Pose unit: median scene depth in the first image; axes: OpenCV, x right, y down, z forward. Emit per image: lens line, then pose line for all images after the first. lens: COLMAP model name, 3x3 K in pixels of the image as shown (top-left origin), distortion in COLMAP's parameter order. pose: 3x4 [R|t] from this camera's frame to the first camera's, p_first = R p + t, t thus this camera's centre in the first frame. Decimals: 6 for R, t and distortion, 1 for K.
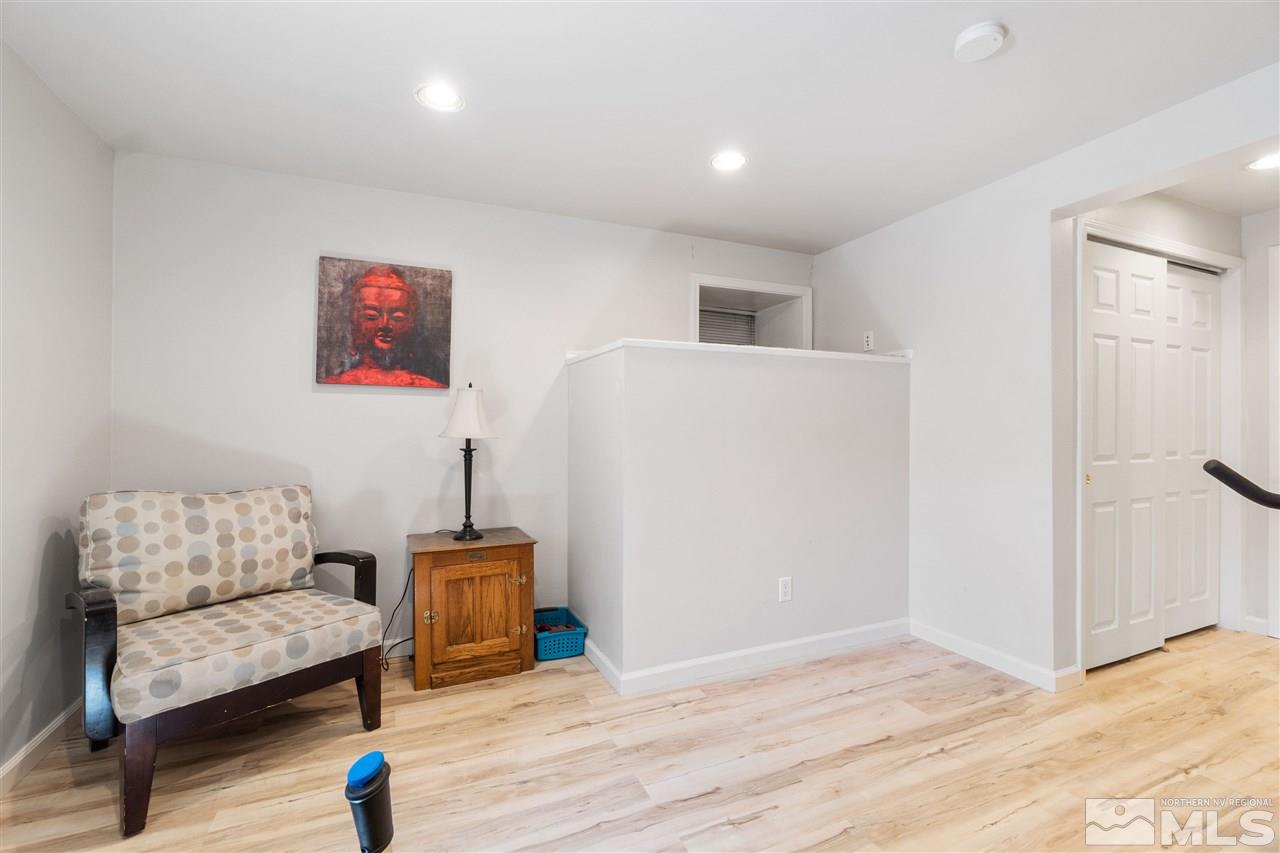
lens RADIAL K [[550.5, 0, 629.7], [0, 550.5, 430.4], [0, 0, 1]] dist [-0.001808, -0.000275]
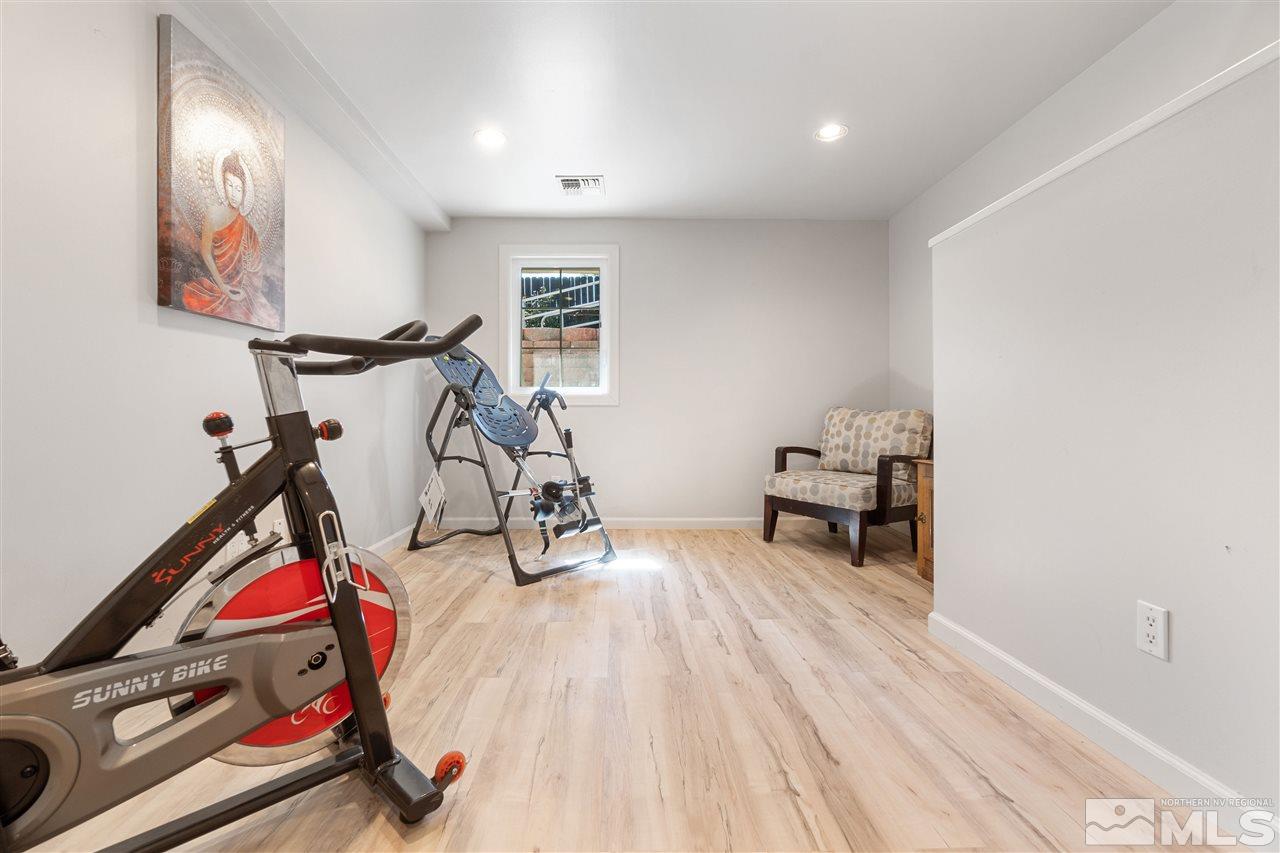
lens RADIAL K [[550.5, 0, 629.7], [0, 550.5, 430.4], [0, 0, 1]] dist [-0.001808, -0.000275]
pose [[-0.380907, 0.016652, -0.924463, 1.185795], [-0.004410, 0.999794, 0.019827, 0.154487], [0.924603, 0.011629, -0.380755, 1.037180]]
